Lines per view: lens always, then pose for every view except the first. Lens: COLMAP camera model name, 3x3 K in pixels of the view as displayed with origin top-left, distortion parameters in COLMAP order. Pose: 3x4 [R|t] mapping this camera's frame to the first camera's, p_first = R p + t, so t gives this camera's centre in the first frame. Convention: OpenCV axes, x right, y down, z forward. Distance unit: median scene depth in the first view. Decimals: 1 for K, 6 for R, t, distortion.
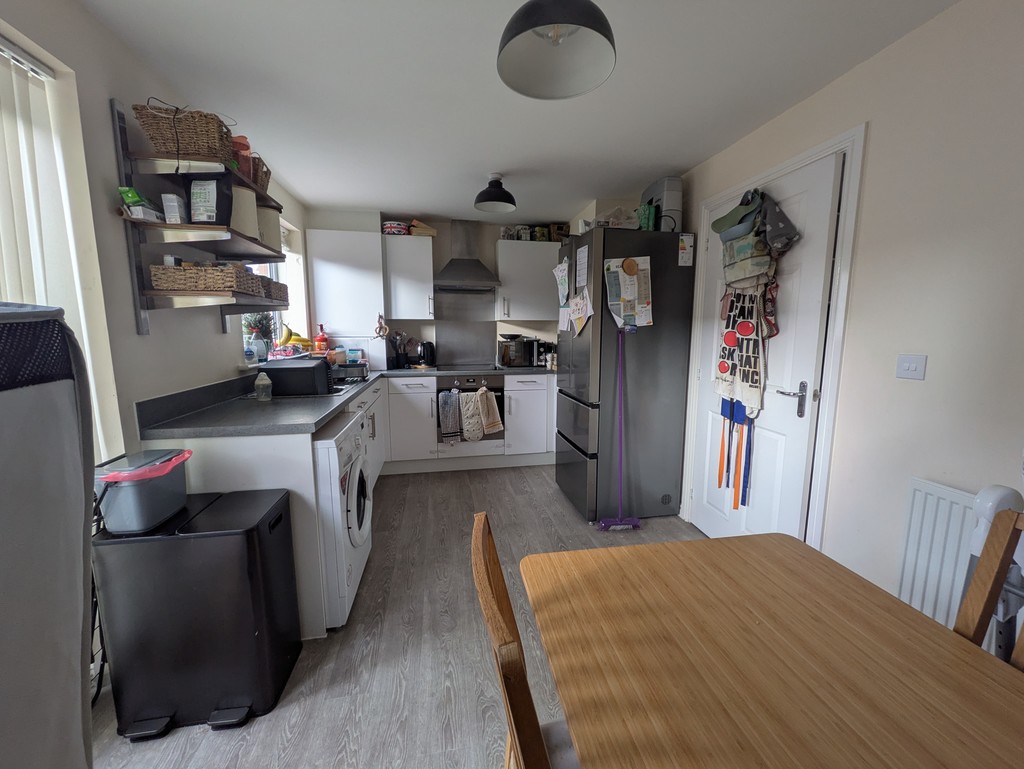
lens RADIAL K [[402.9, 0, 511.0], [0, 402.9, 383.2], [0, 0, 1]] dist [-0.000905, -0.000418]
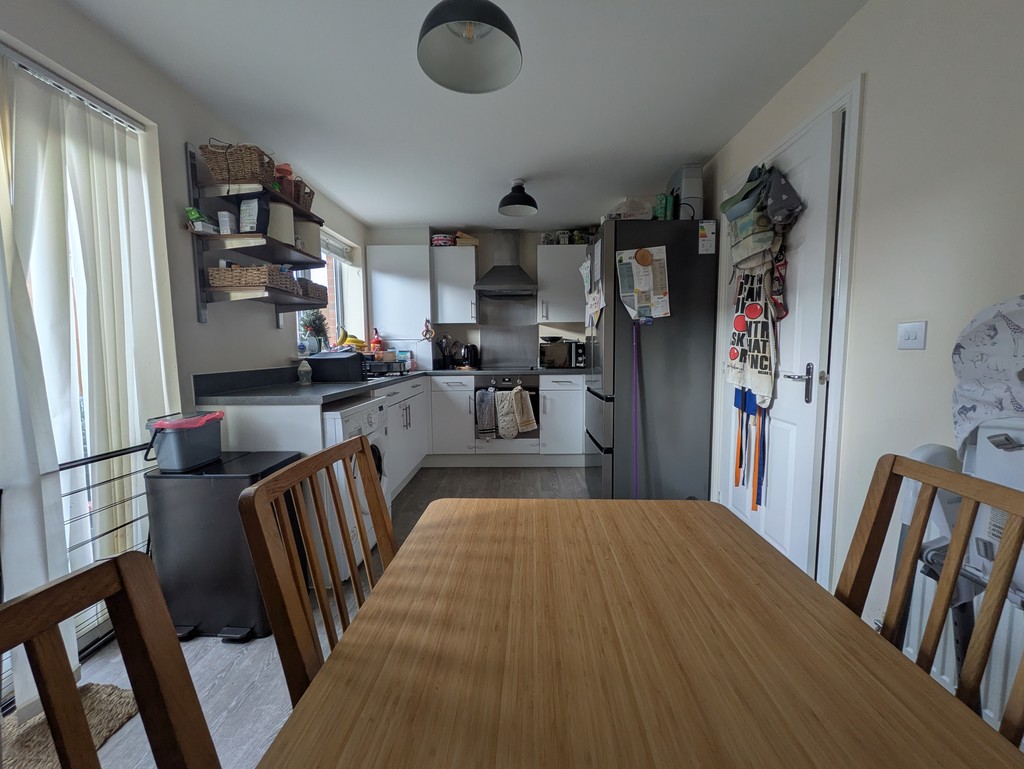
lens RADIAL K [[402.9, 0, 509.6], [0, 402.9, 381.9], [0, 0, 1]] dist [-0.000905, -0.000418]
pose [[0.977763, 0.008416, -0.209545, 0.227050], [-0.017897, 0.998898, -0.043392, 0.079442], [0.208948, 0.046177, 0.976836, -0.021949]]
